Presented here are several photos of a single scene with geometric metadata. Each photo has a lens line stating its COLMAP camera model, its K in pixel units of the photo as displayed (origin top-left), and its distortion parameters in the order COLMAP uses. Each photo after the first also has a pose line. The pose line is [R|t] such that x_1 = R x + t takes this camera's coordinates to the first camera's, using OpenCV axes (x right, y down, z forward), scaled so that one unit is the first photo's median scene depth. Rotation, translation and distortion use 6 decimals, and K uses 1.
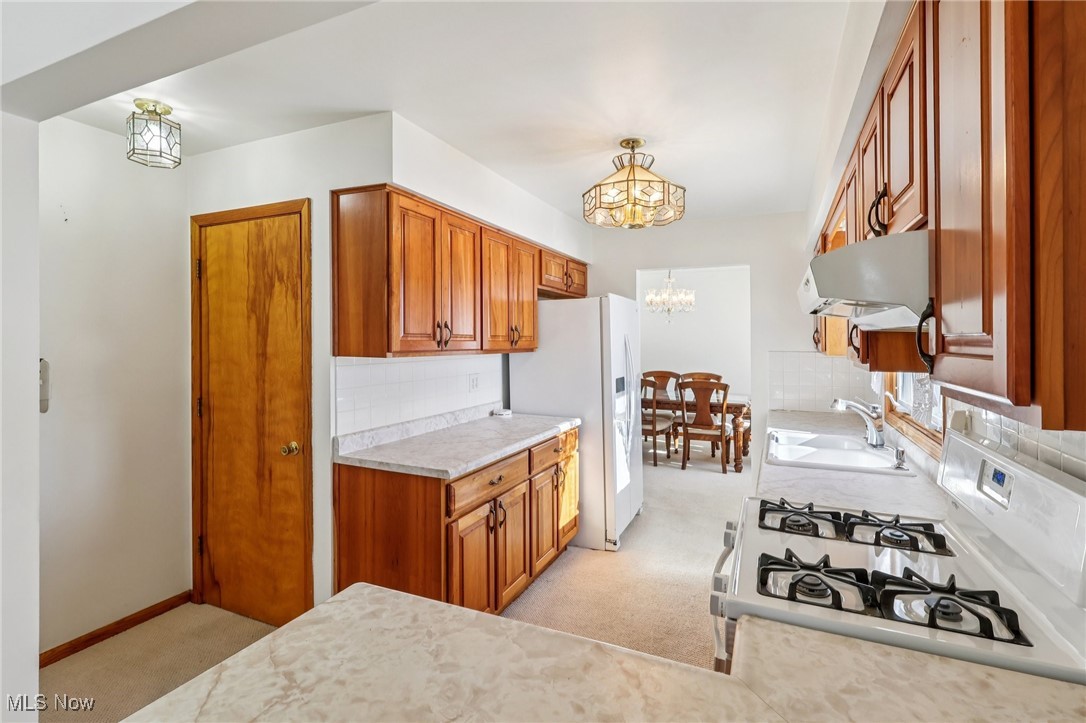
lens RADIAL K [[511.1, 0, 542.9], [0, 511.1, 345.3], [0, 0, 1]] dist [-0.001150, -0.000358]
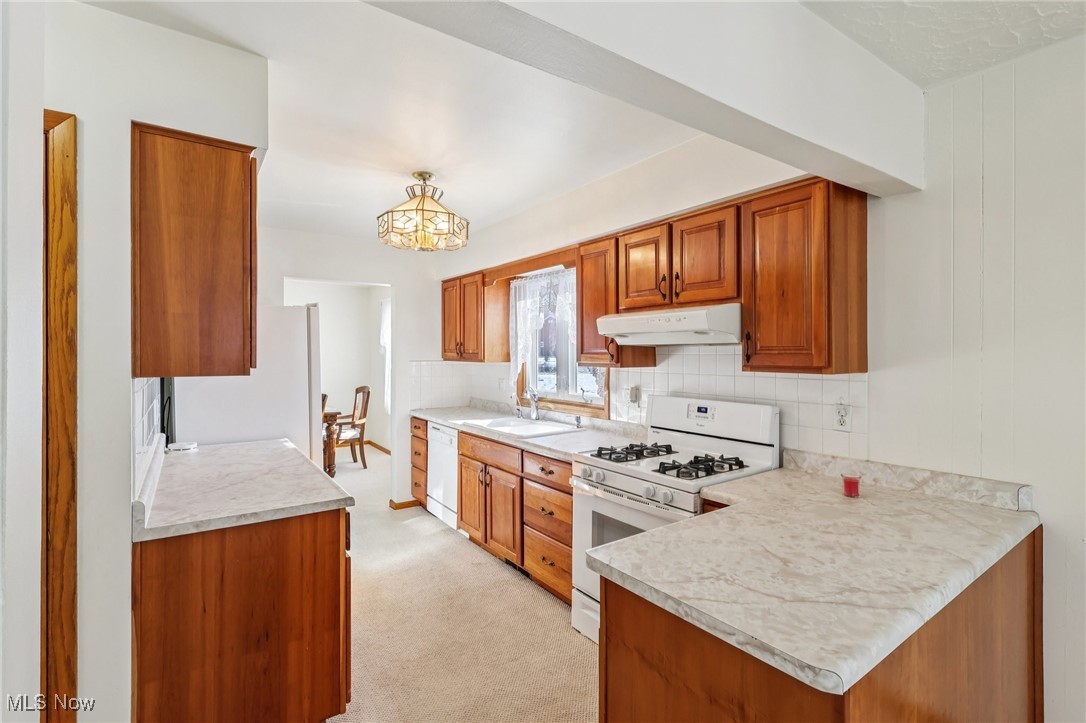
lens RADIAL K [[504.2, 0, 539.3], [0, 504.2, 350.4], [0, 0, 1]] dist [-0.001780, -0.000258]
pose [[0.504839, -0.000580, 0.863213, -1.360103], [0.013001, 0.999891, -0.006932, -0.002605], [-0.863116, 0.014722, 0.504792, 0.458024]]
